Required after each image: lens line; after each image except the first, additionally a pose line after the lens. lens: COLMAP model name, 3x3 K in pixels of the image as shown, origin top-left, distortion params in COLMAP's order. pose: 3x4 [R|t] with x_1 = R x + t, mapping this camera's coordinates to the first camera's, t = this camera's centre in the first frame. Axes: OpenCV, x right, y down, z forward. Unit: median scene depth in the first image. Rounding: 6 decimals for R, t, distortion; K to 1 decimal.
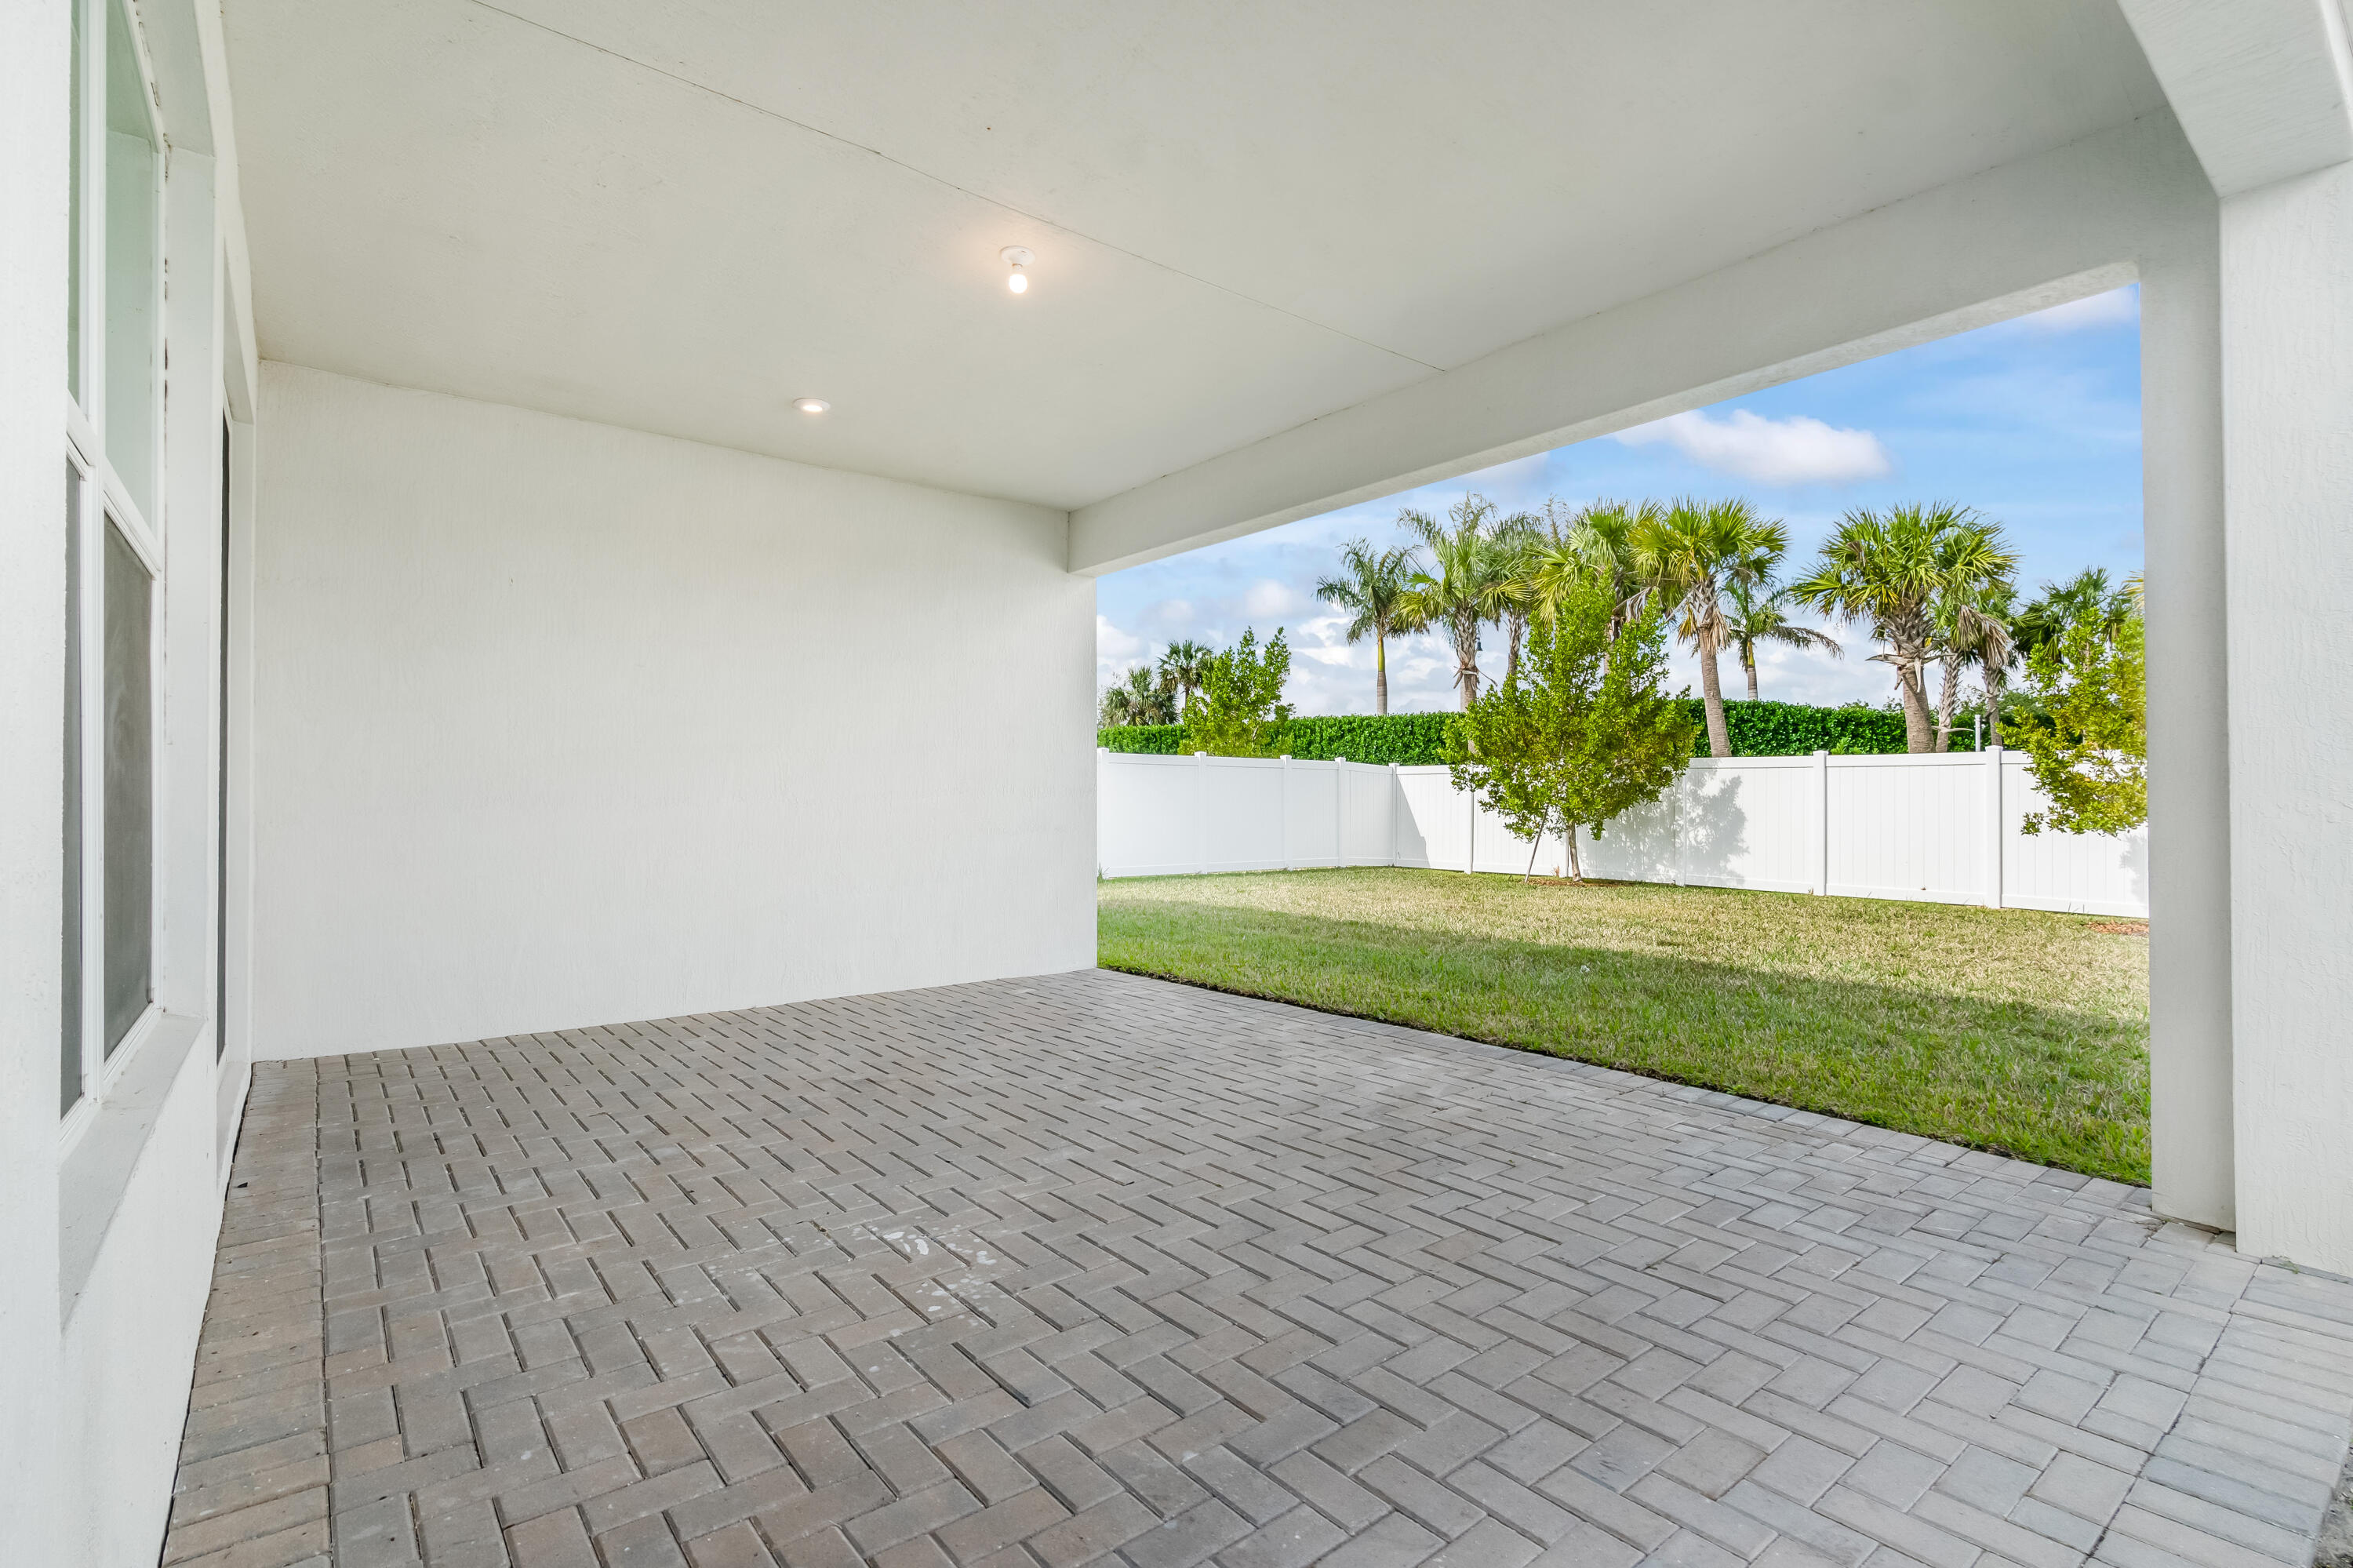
lens RADIAL K [[1075.3, 0, 1166.6], [0, 1075.3, 784.9], [0, 0, 1]] dist [-0.009388, -0.000056]
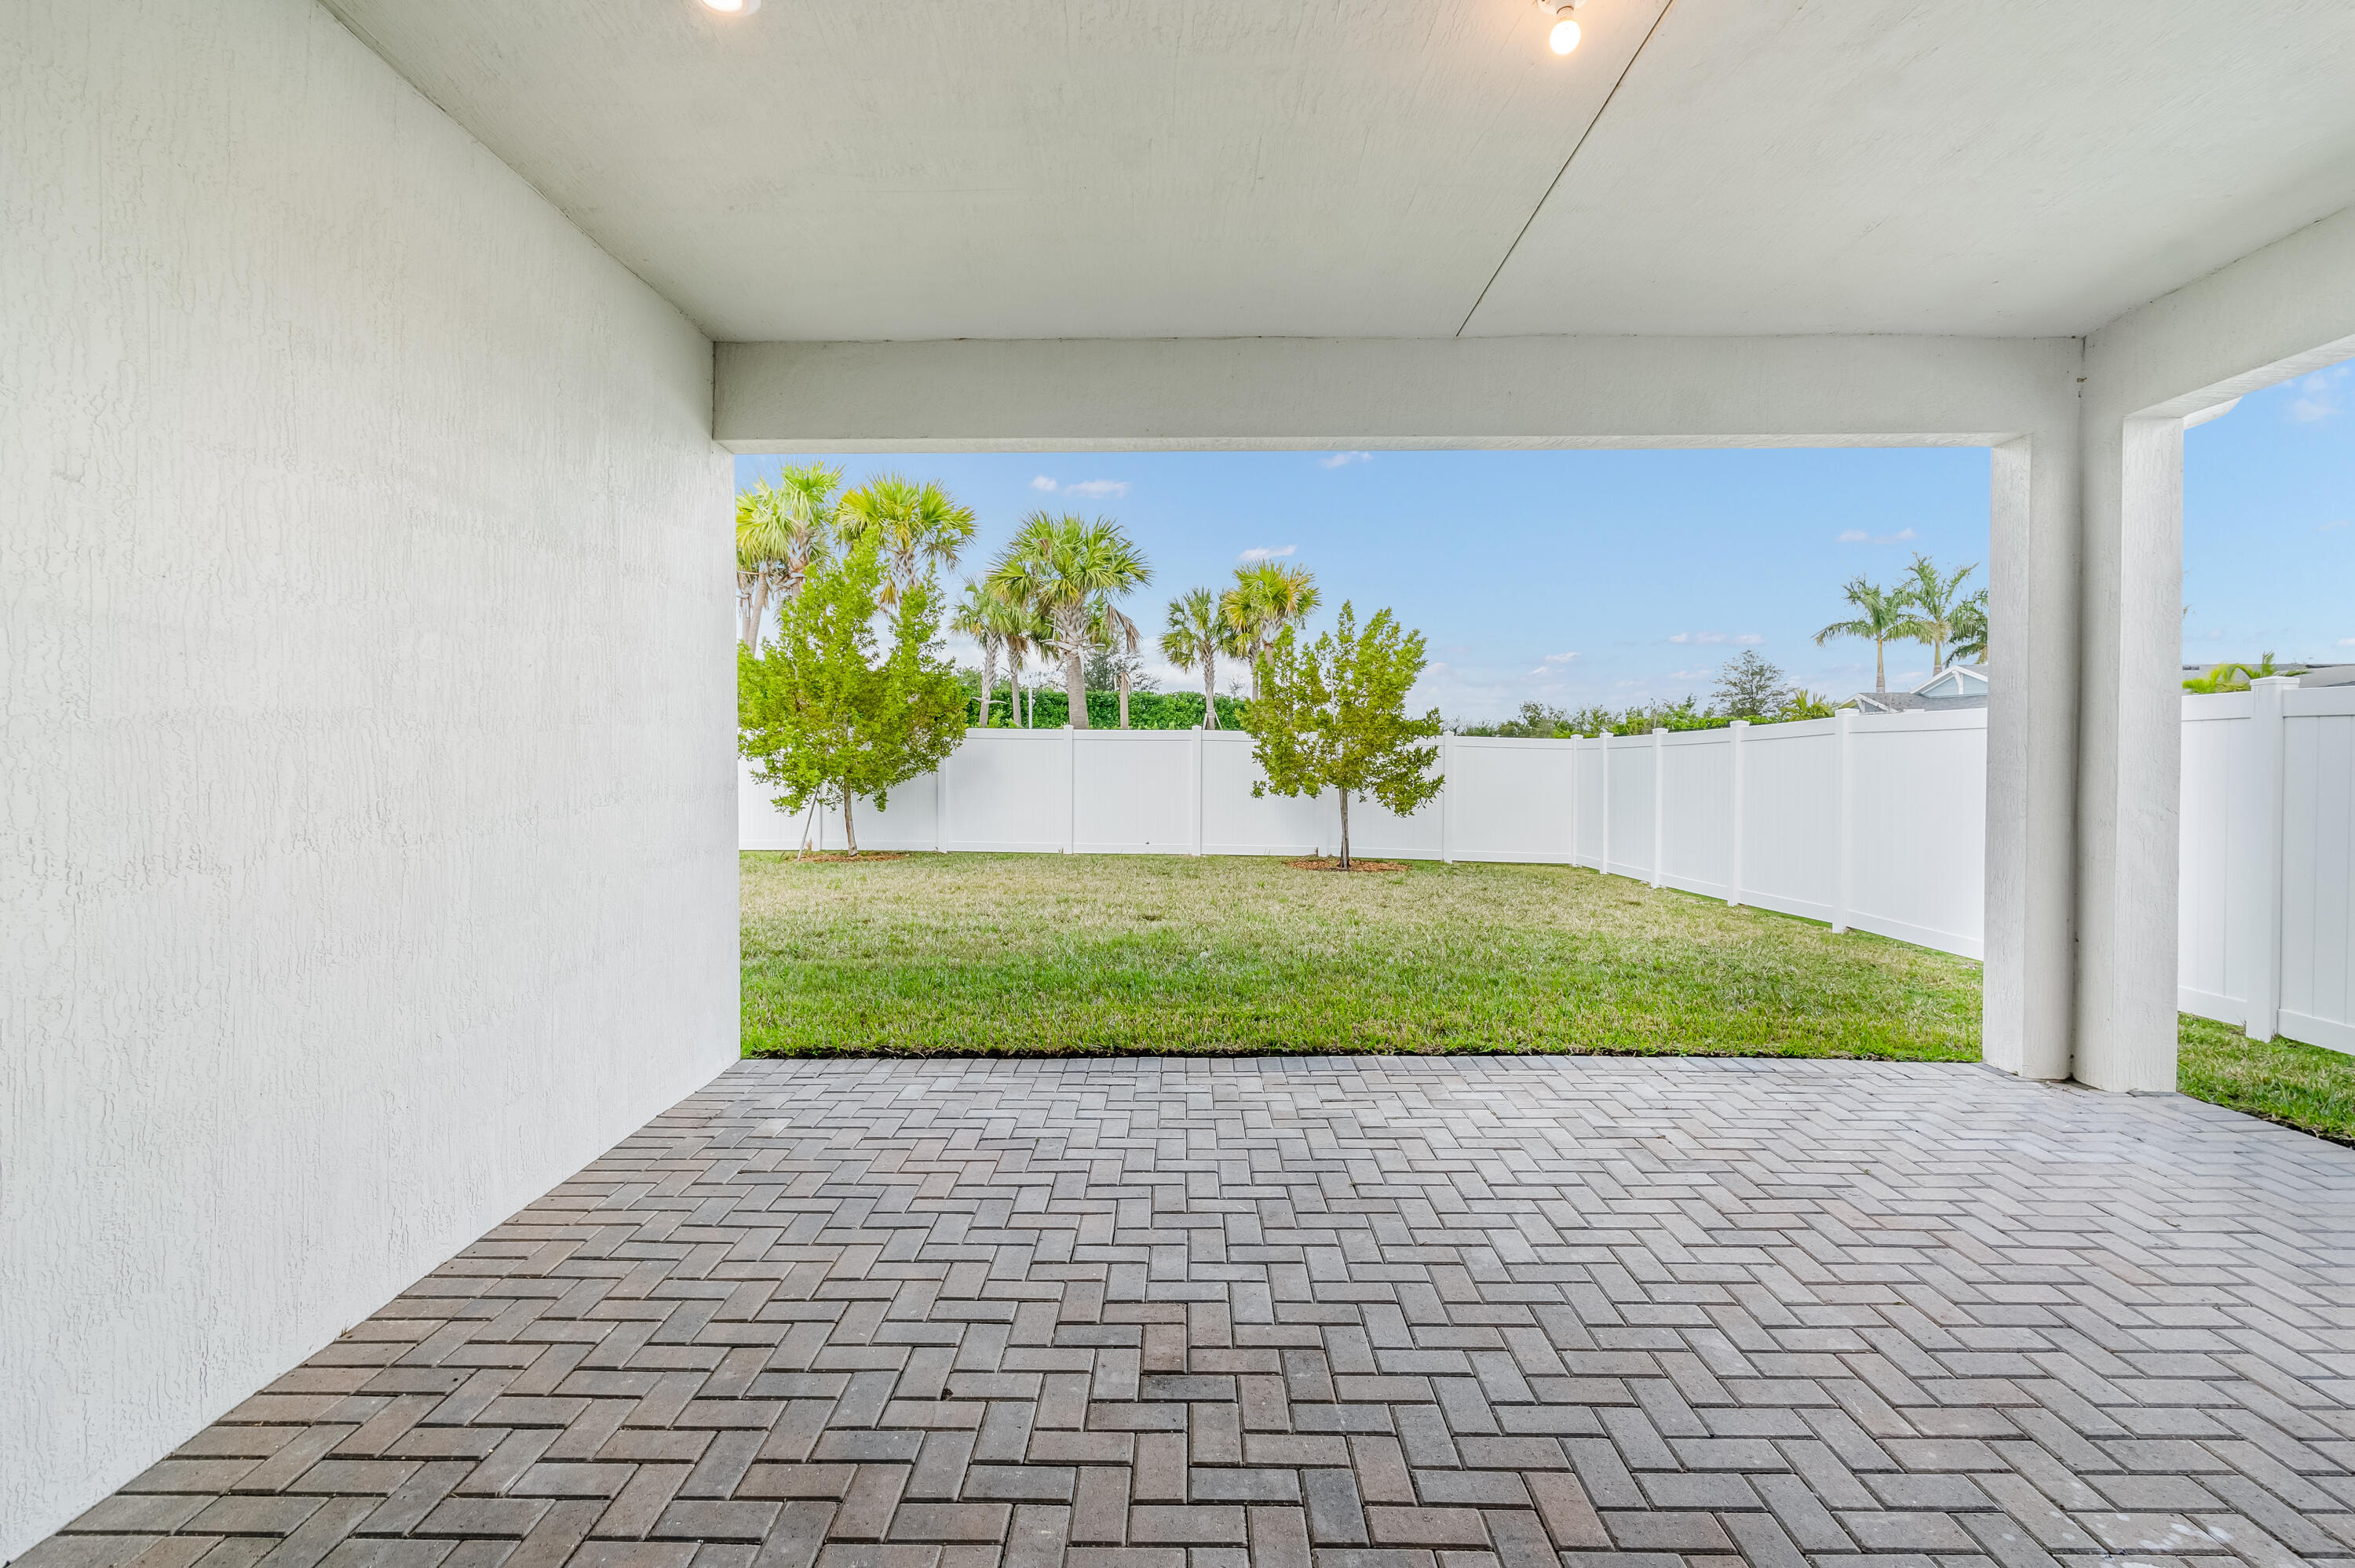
lens RADIAL K [[1087.5, 0, 1171.2], [0, 1087.5, 760.5], [0, 0, 1]] dist [-0.002201, 0.000071]
pose [[0.631945, -0.002894, 0.775008, -0.270622], [-0.011728, 0.999843, 0.013296, -0.014618], [-0.774925, -0.017491, 0.631811, 0.257858]]
